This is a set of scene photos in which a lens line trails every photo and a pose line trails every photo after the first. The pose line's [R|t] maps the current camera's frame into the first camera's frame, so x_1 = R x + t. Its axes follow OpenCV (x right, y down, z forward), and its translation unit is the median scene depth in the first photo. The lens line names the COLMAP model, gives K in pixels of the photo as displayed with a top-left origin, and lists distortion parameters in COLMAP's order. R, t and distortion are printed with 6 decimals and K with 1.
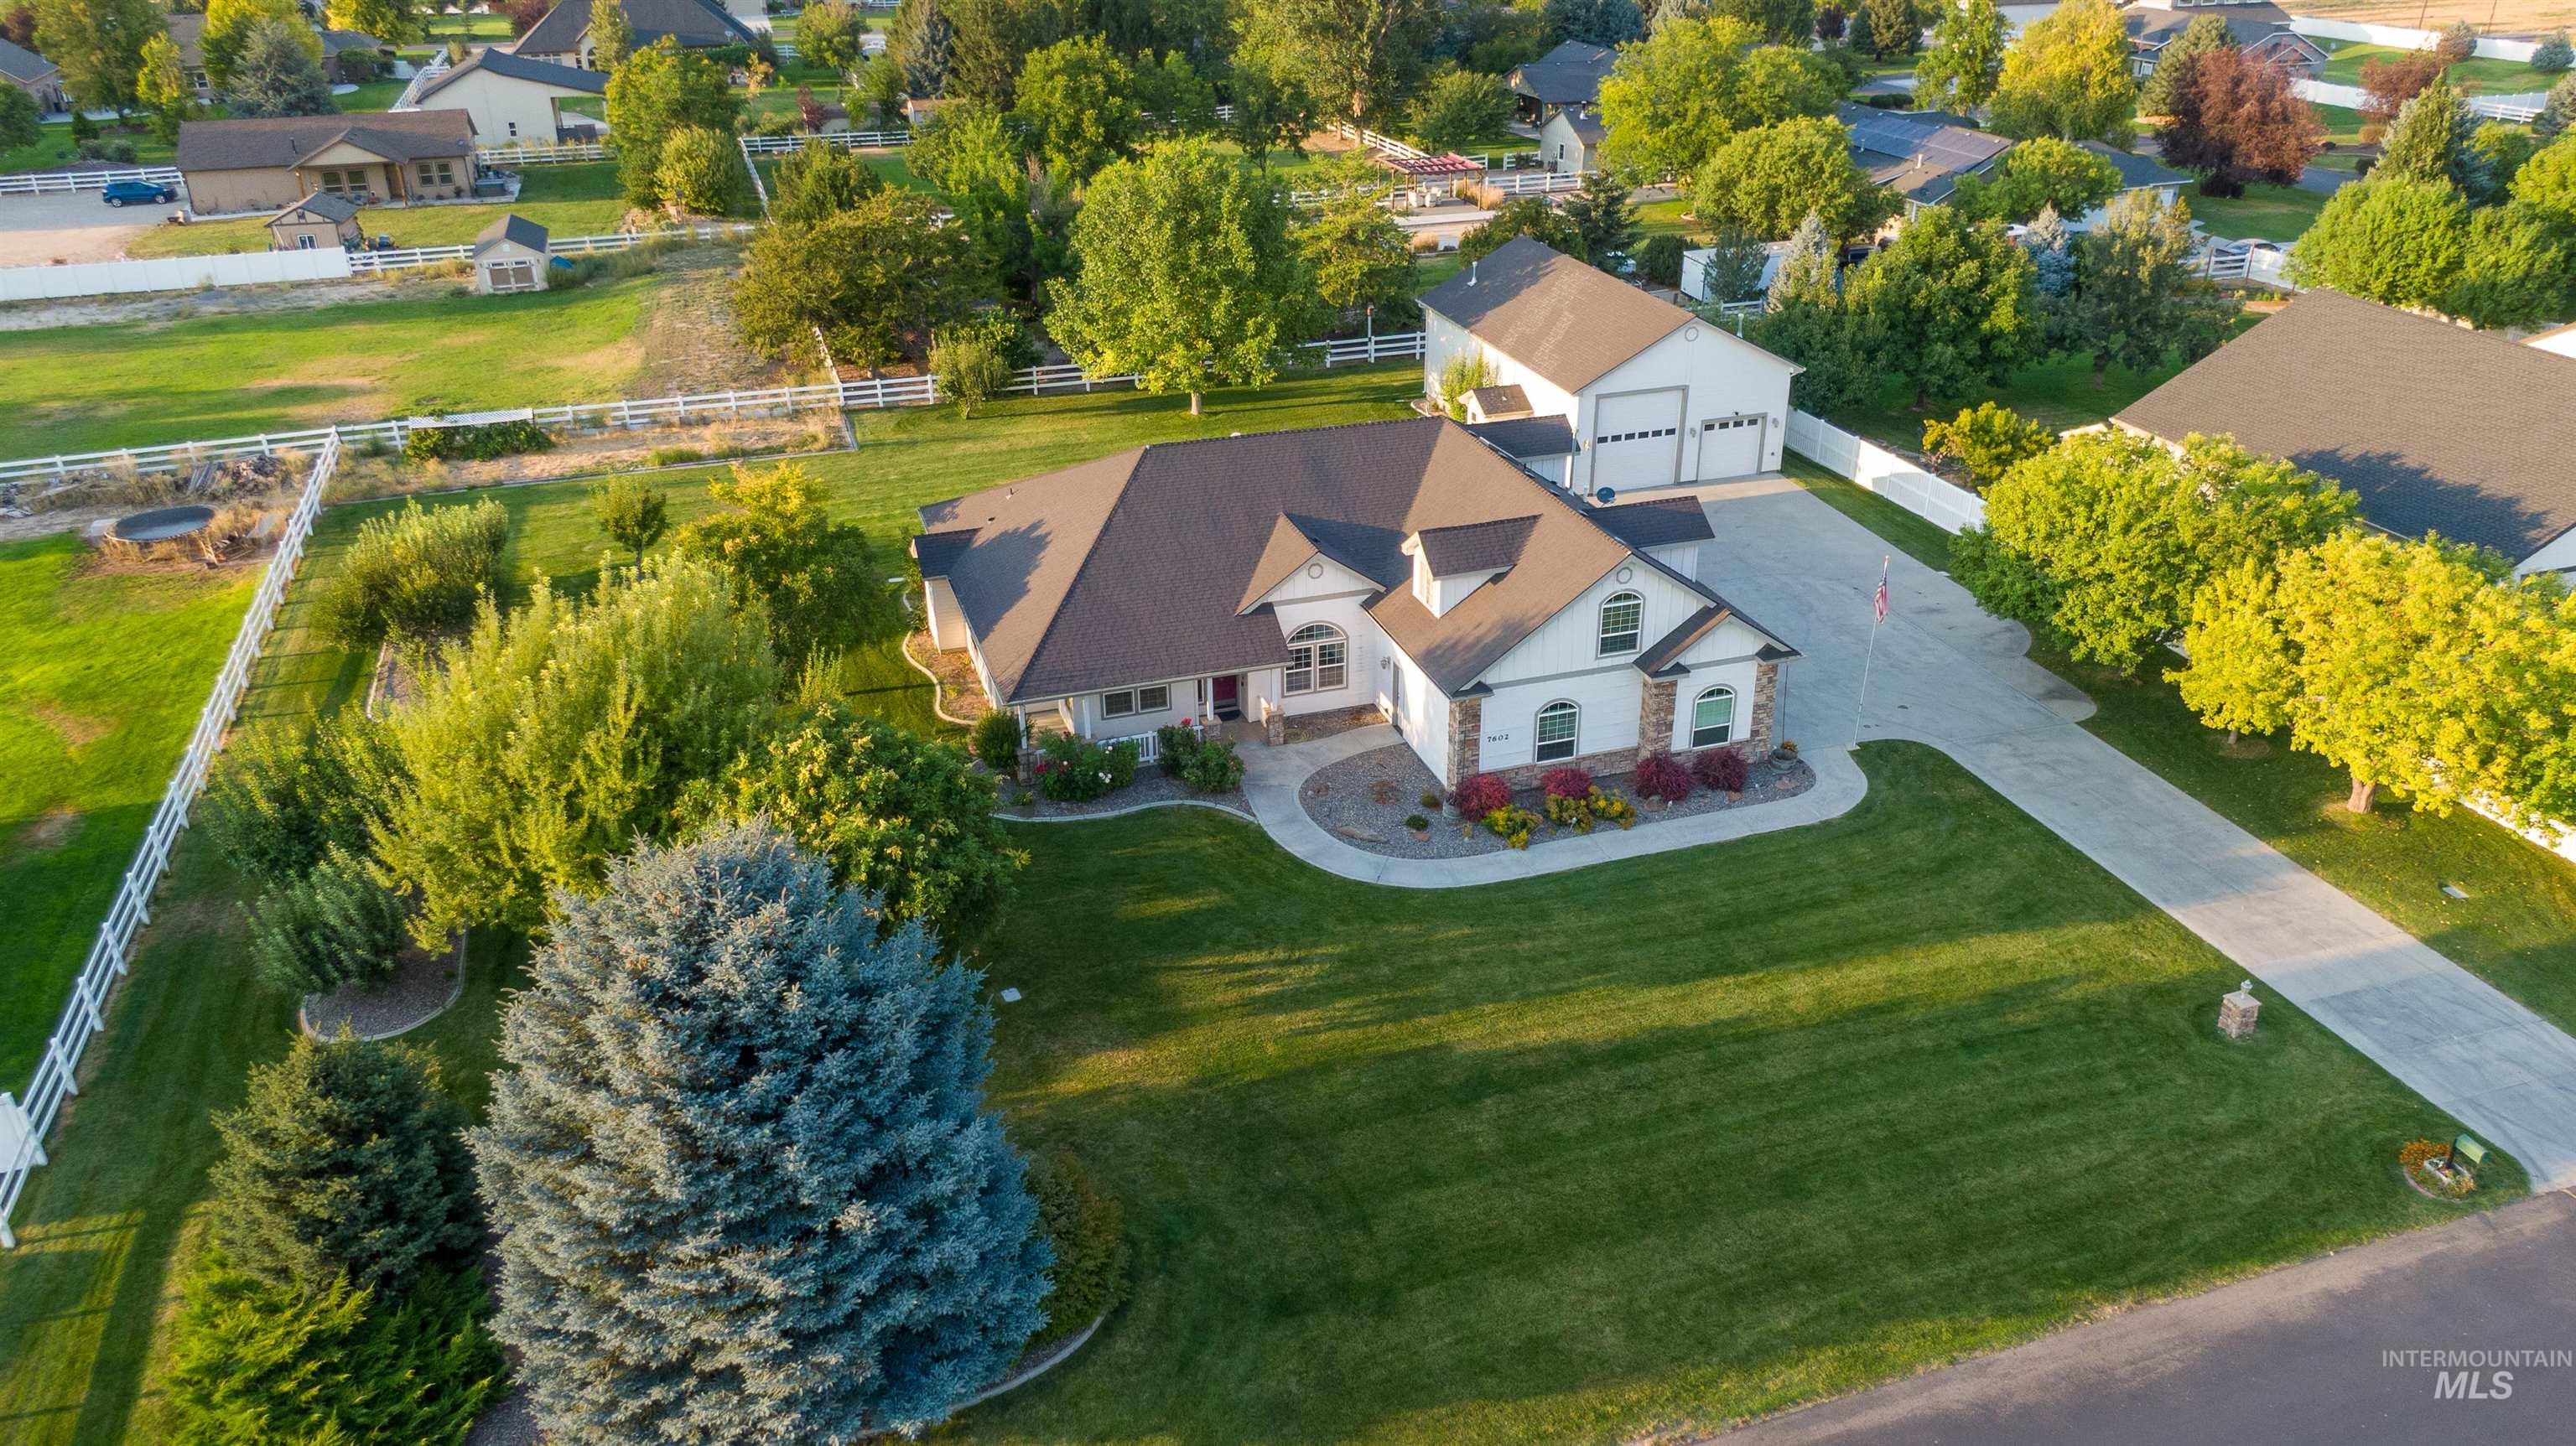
lens RADIAL K [[1831.7, 0, 1288.0], [0, 1831.7, 723.0], [0, 0, 1]] dist [0.048860, -0.075128]
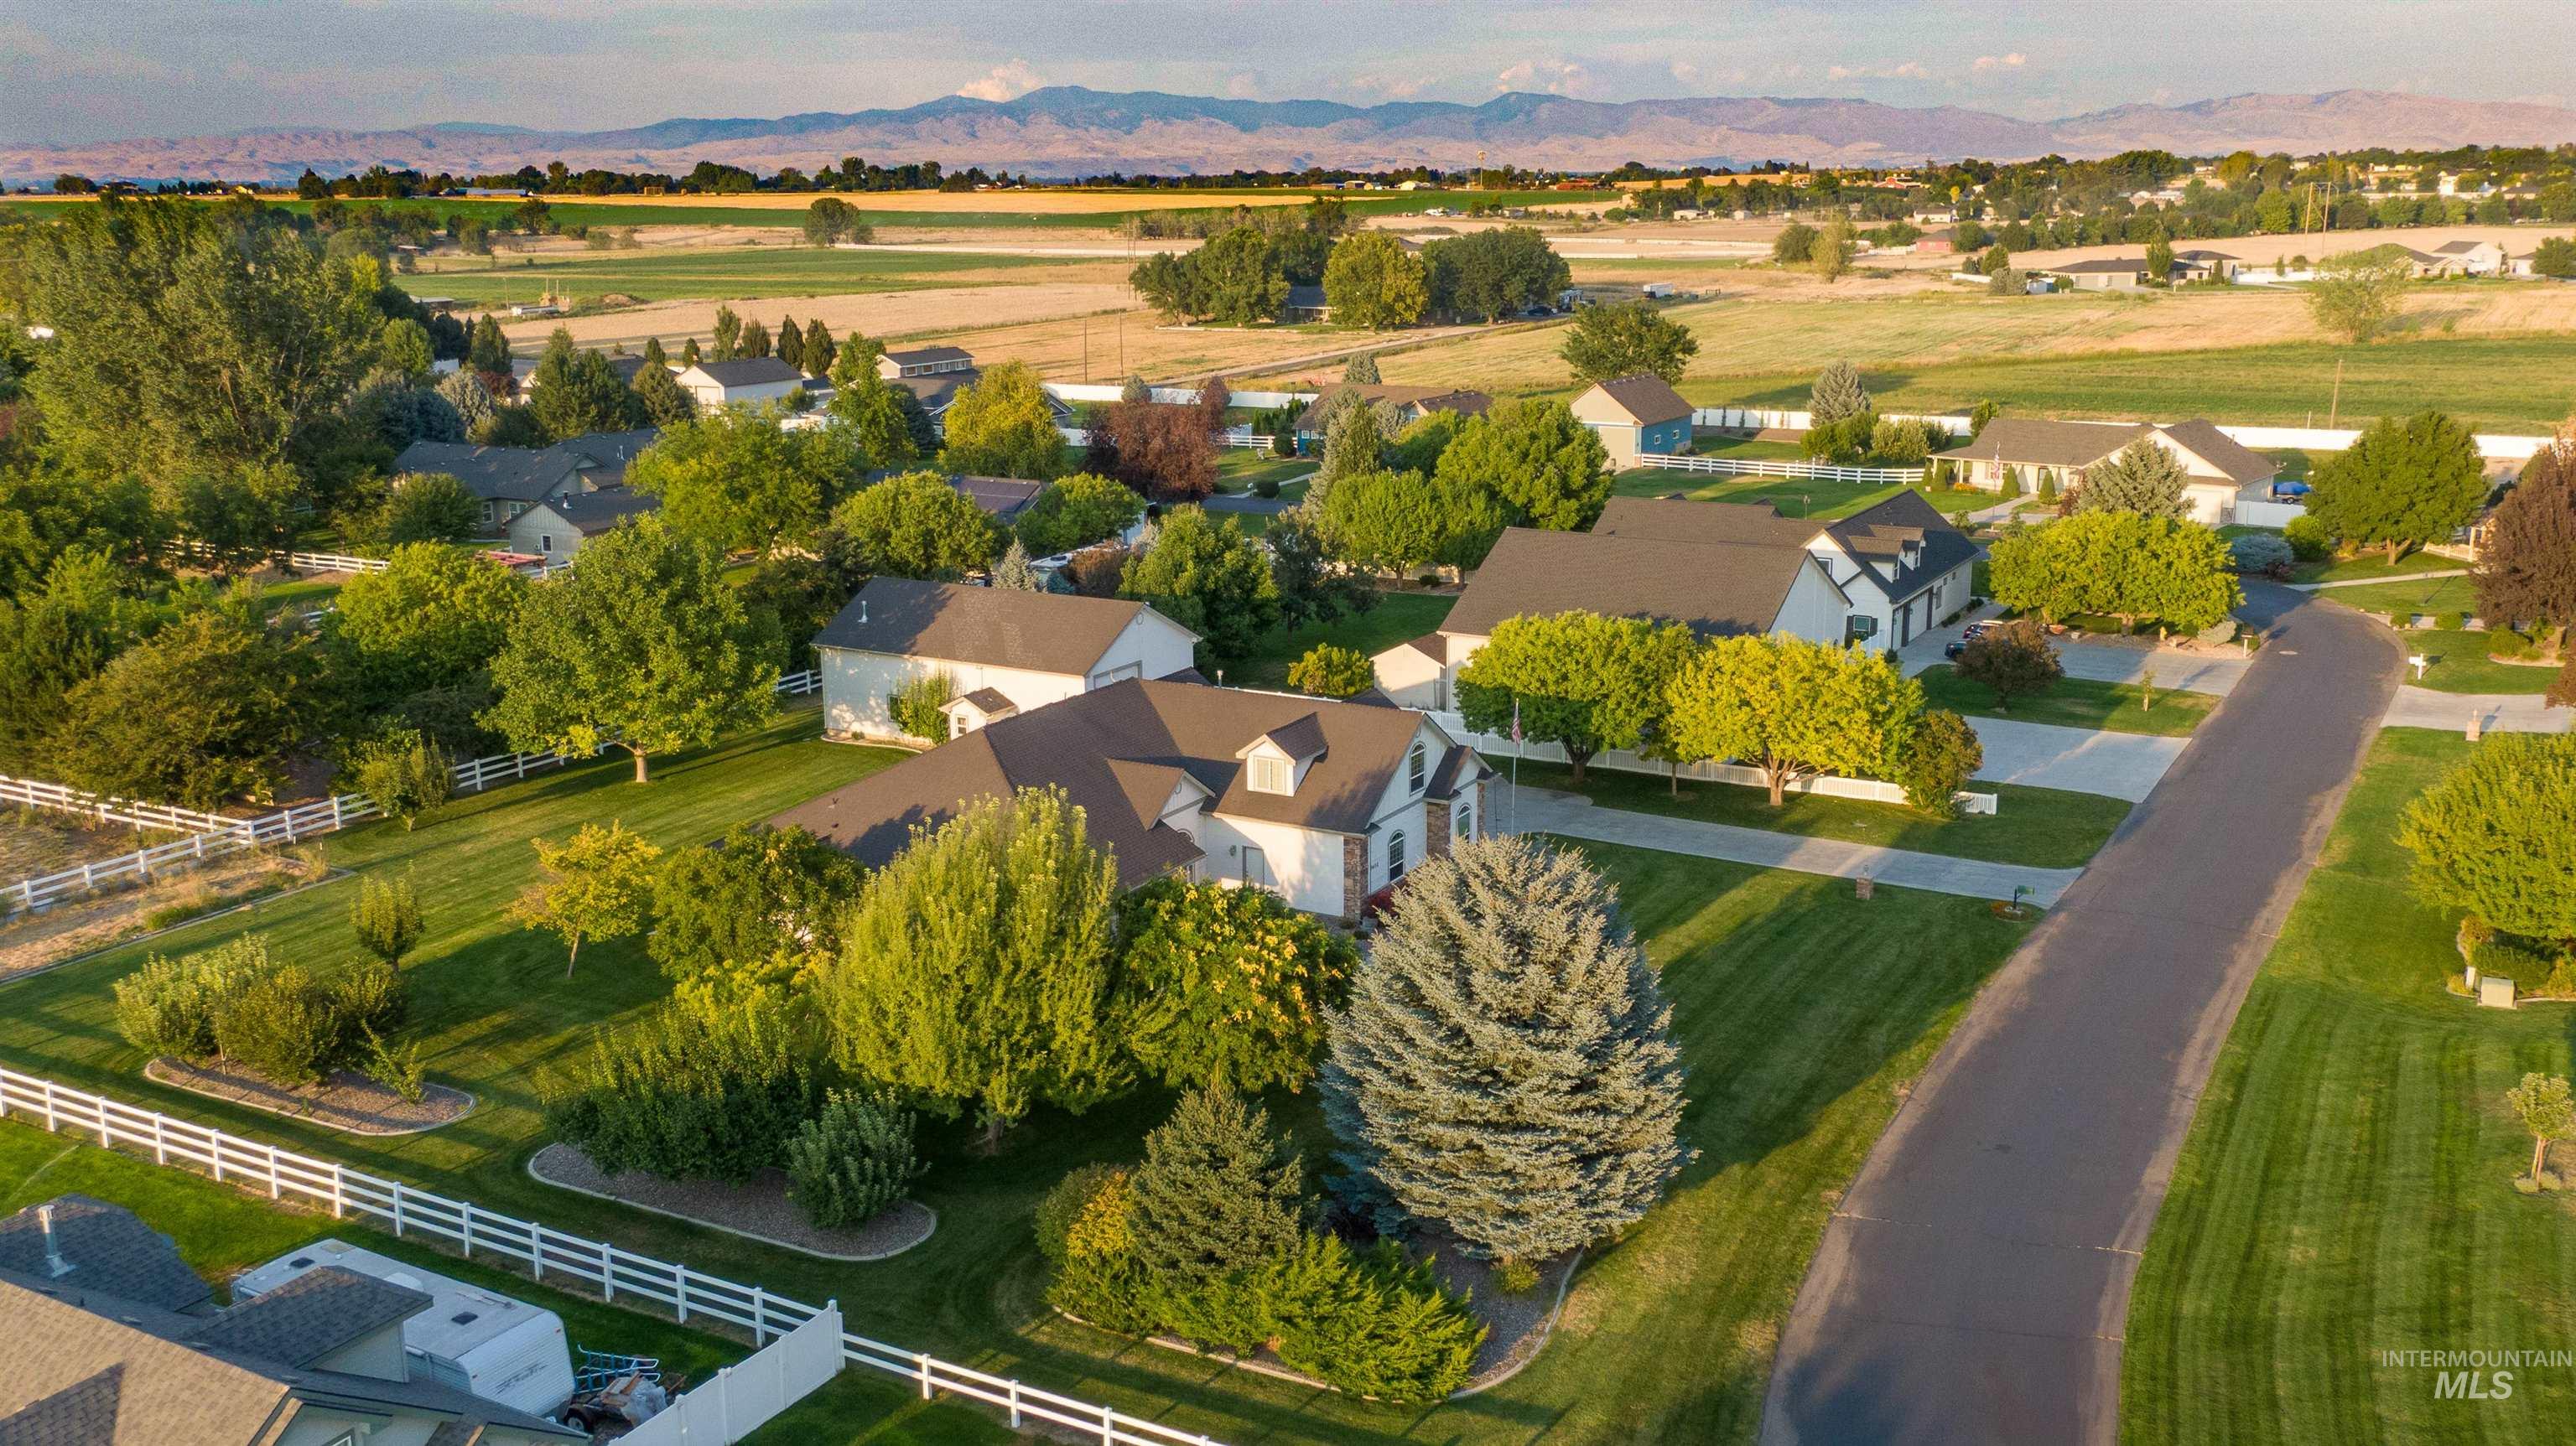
lens RADIAL K [[2295.5, 0, 1288.0], [0, 2295.5, 723.0], [0, 0, 1]] dist [0.020651, 0.012889]
pose [[0.738991, -0.153182, 0.656070, -0.662153], [0.301178, 0.946198, -0.118322, 0.057687], [-0.602648, 0.285033, 0.745367, -0.155601]]
